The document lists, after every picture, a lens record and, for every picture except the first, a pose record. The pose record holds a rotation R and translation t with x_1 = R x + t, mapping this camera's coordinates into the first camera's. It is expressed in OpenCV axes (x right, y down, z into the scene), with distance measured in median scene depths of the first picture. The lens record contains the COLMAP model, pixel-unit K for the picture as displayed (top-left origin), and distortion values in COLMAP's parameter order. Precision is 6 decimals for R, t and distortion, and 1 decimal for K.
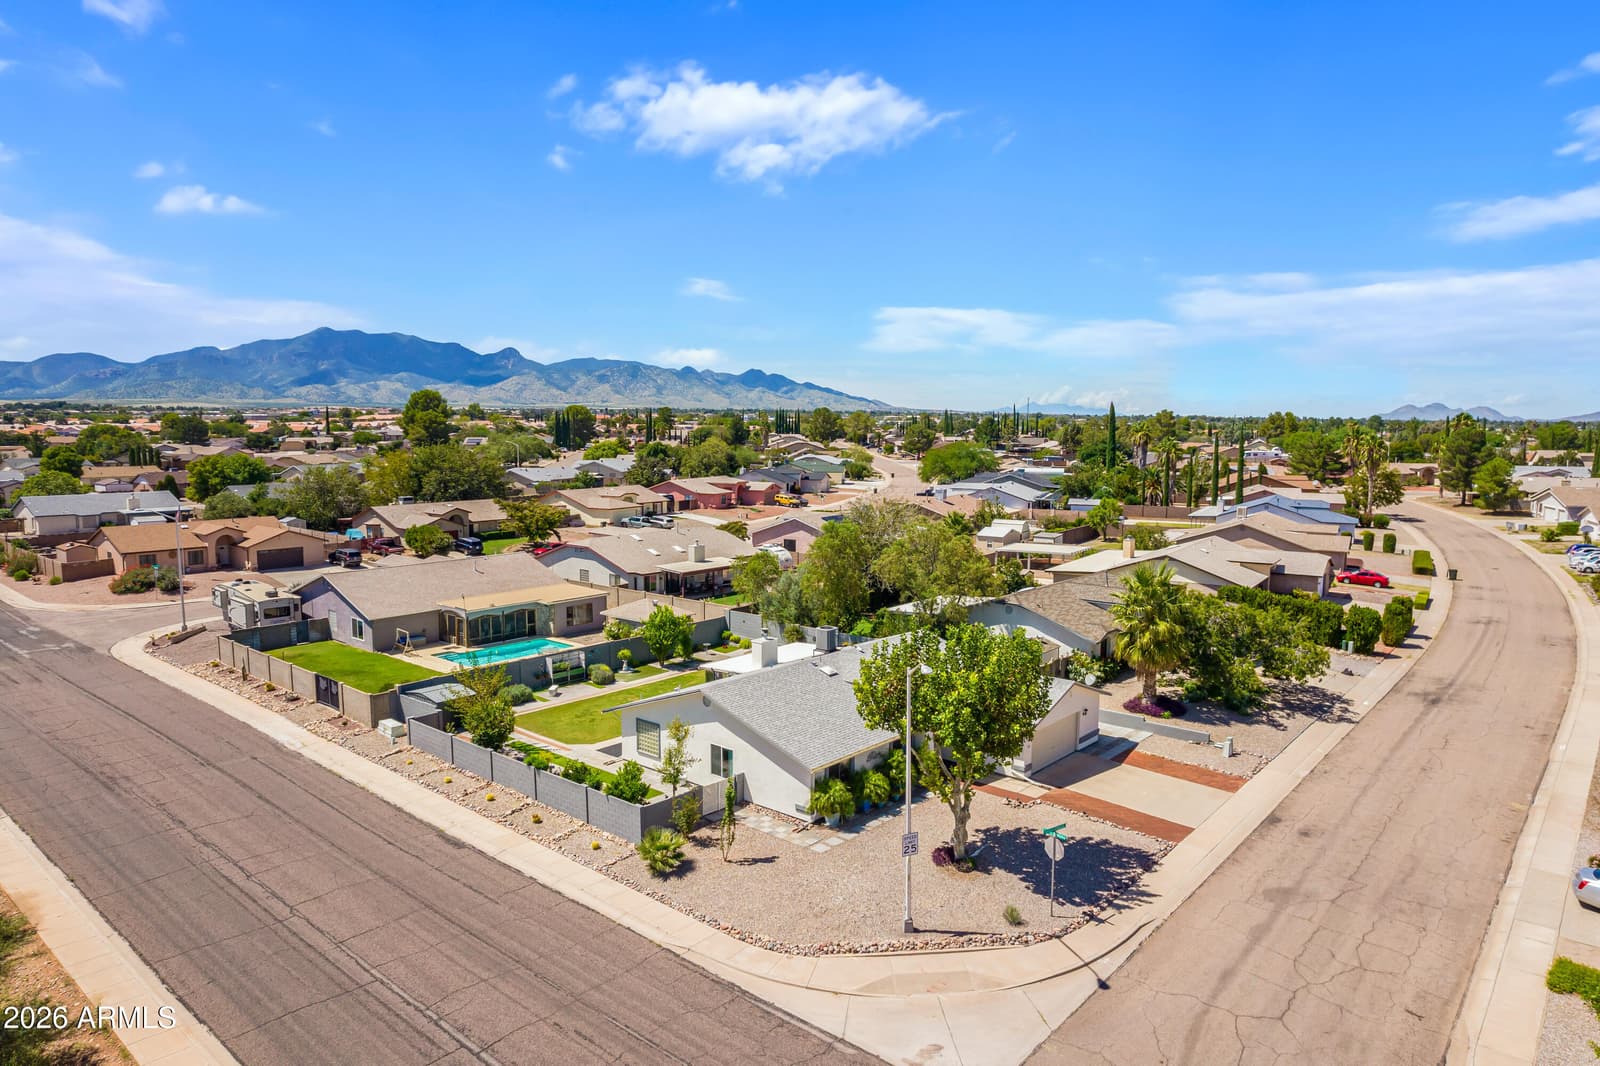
lens RADIAL K [[1001.8, 0, 796.9], [0, 1001.8, 533.5], [0, 0, 1]] dist [-0.043505, 0.021478]
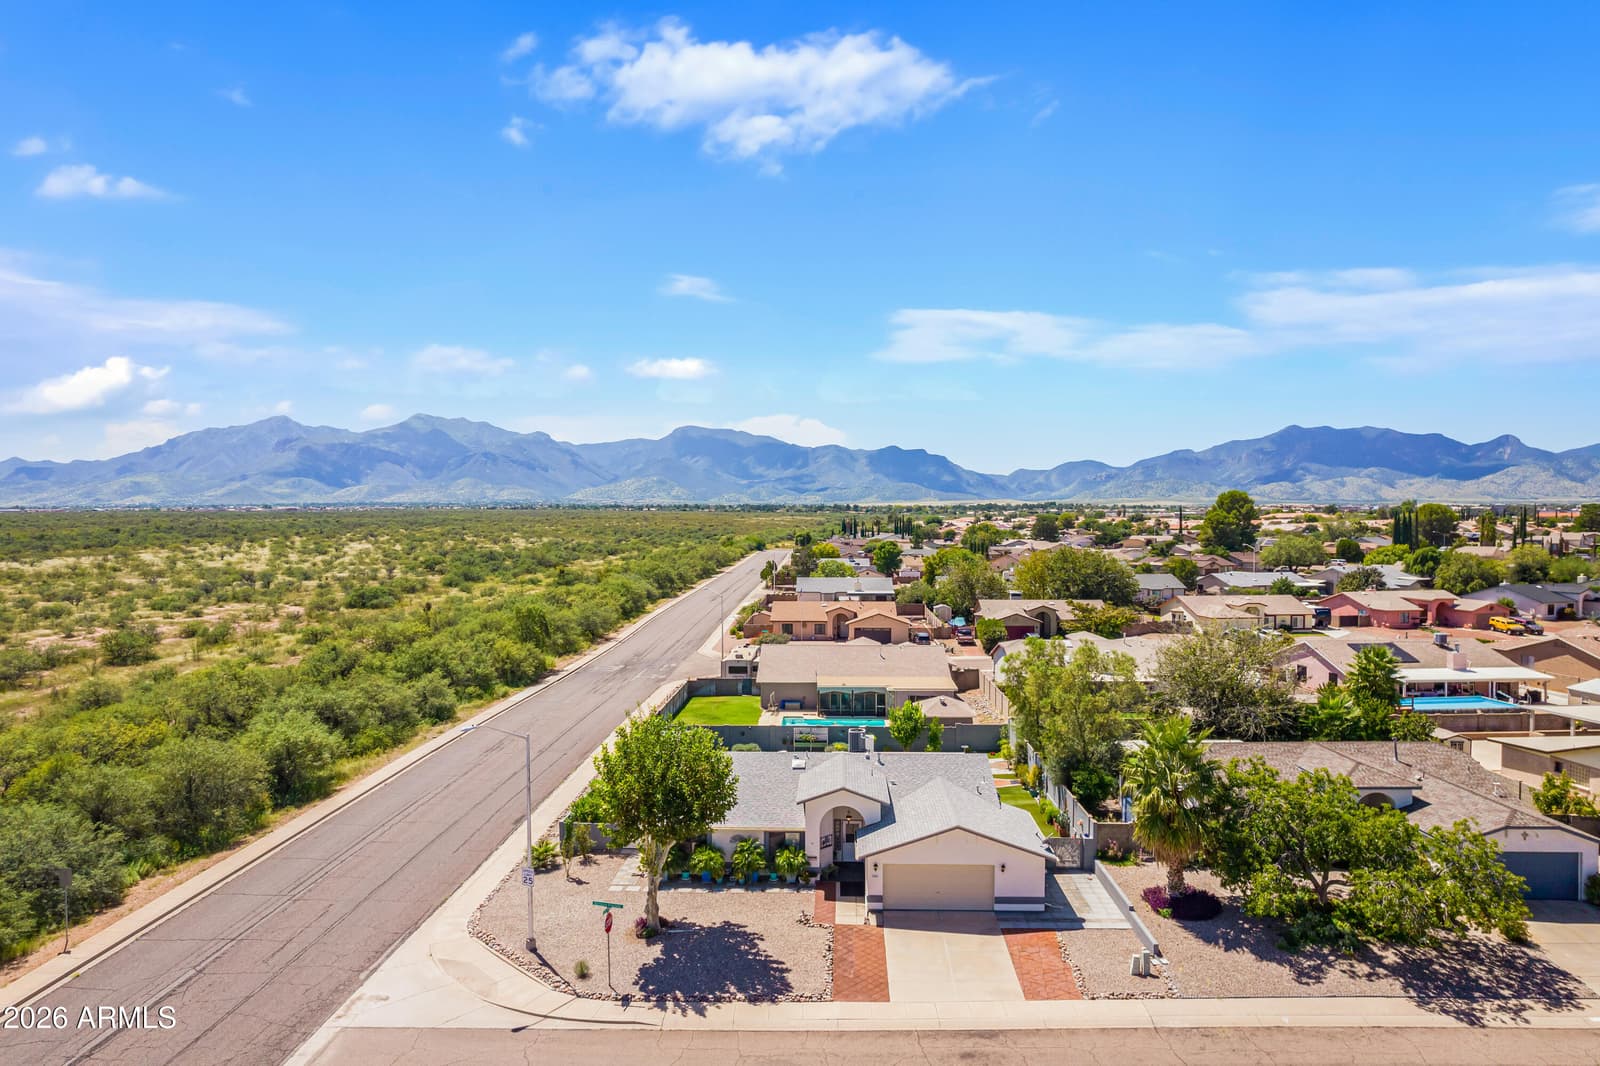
lens RADIAL K [[1001.8, 0, 812.2], [0, 1001.8, 533.1], [0, 0, 1]] dist [-0.043505, 0.021478]
pose [[0.637325, 0.008092, -0.770552, 0.792940], [-0.083541, 0.994777, -0.058650, -0.046016], [0.766053, 0.101752, 0.634673, 0.263653]]
